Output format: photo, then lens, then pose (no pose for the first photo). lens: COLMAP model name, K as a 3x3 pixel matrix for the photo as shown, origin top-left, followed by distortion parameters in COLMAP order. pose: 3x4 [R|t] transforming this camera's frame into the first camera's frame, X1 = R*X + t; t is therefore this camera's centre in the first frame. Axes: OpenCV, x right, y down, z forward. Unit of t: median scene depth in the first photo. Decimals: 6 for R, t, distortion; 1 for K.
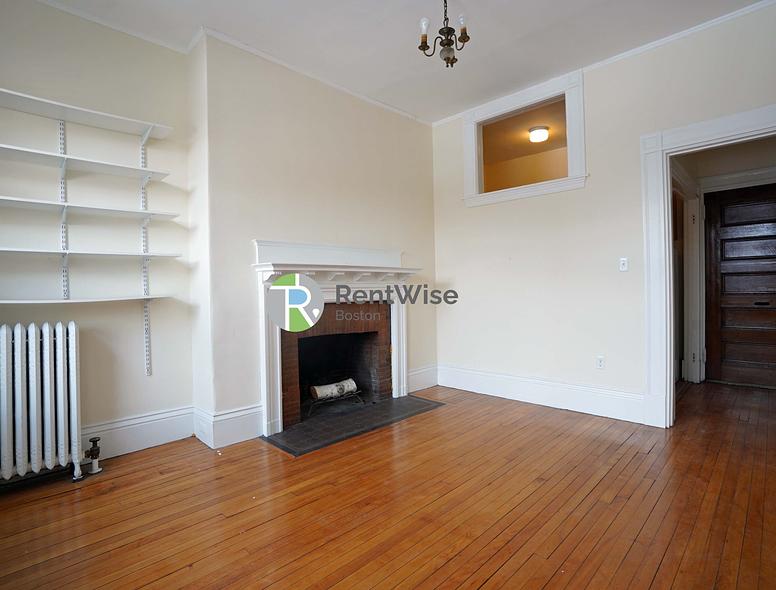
lens RADIAL K [[392.4, 0, 388.0], [0, 392.4, 295.0], [0, 0, 1]] dist [-0.001130, -0.000166]
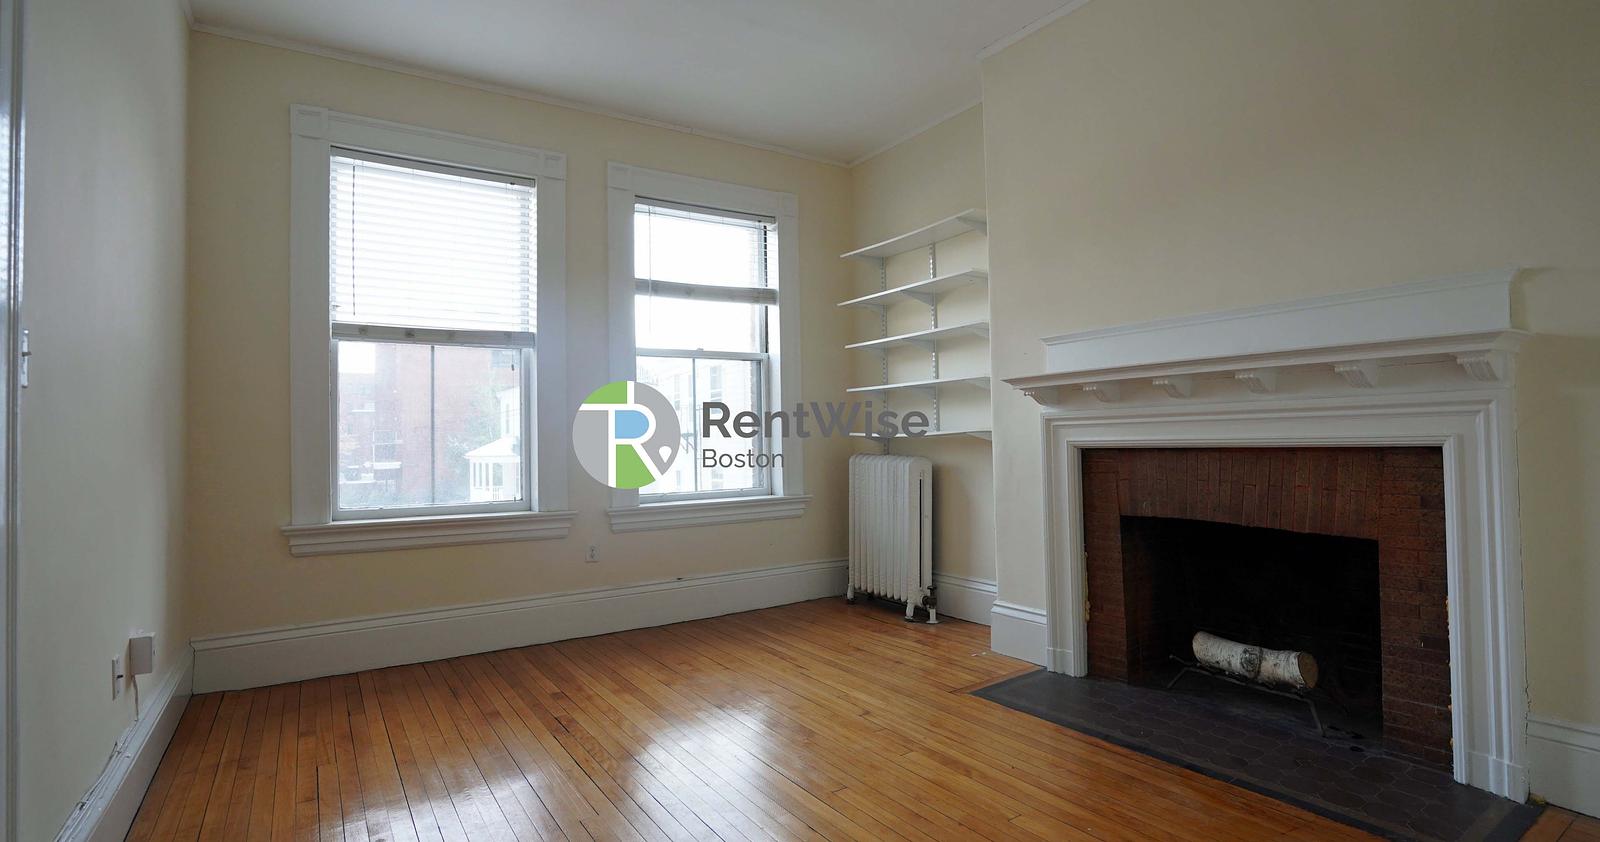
lens RADIAL K [[756.2, 0, 798.8], [0, 756.2, 406.5], [0, 0, 1]] dist [0.001057, 0.000130]
pose [[-0.153524, -0.012923, -0.988060, 0.865426], [0.023982, 0.999571, -0.016800, -0.024631], [0.987854, -0.026275, -0.153148, 0.805110]]
